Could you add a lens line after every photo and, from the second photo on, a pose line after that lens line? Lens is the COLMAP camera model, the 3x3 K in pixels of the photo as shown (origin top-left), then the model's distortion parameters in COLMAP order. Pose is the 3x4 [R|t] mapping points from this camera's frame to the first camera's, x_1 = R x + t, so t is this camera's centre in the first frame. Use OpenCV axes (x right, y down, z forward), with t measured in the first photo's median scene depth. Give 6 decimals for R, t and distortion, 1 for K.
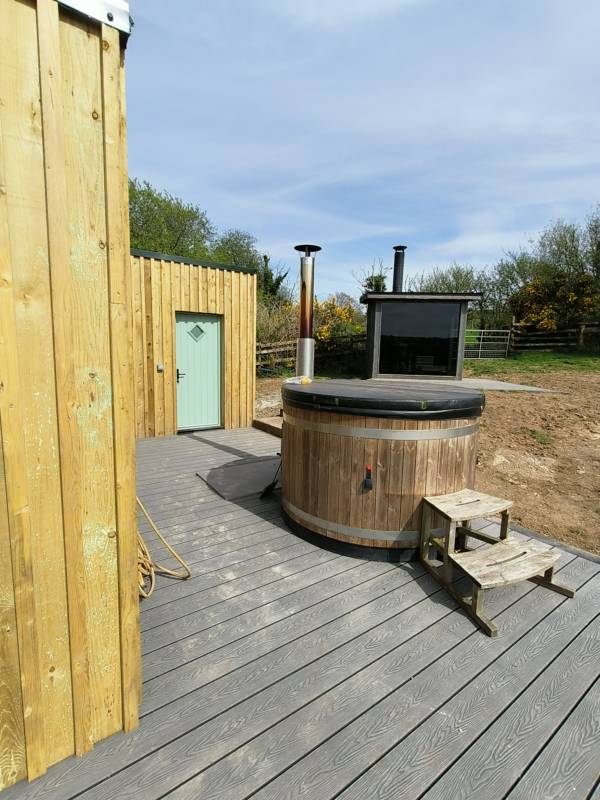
lens RADIAL K [[376.1, 0, 300.0], [0, 376.1, 400.0], [0, 0, 1]] dist [-0.001214, -0.000007]
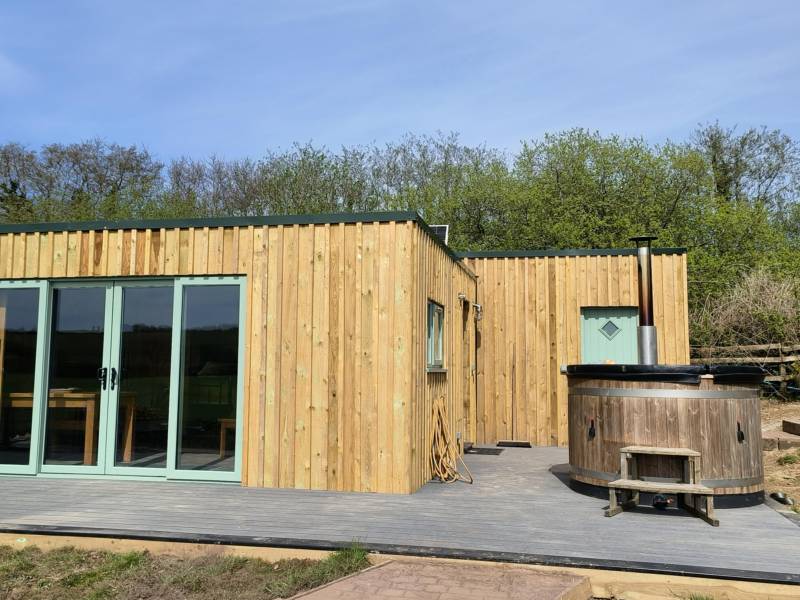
lens RADIAL K [[629.4, 0, 400.0], [0, 629.4, 300.0], [0, 0, 1]] dist [0.007114, 0.004477]
pose [[0.704528, -0.085339, -0.704526, 0.437632], [-0.085787, 0.975223, -0.203915, 0.095873], [0.704472, 0.204103, 0.679751, -0.351892]]
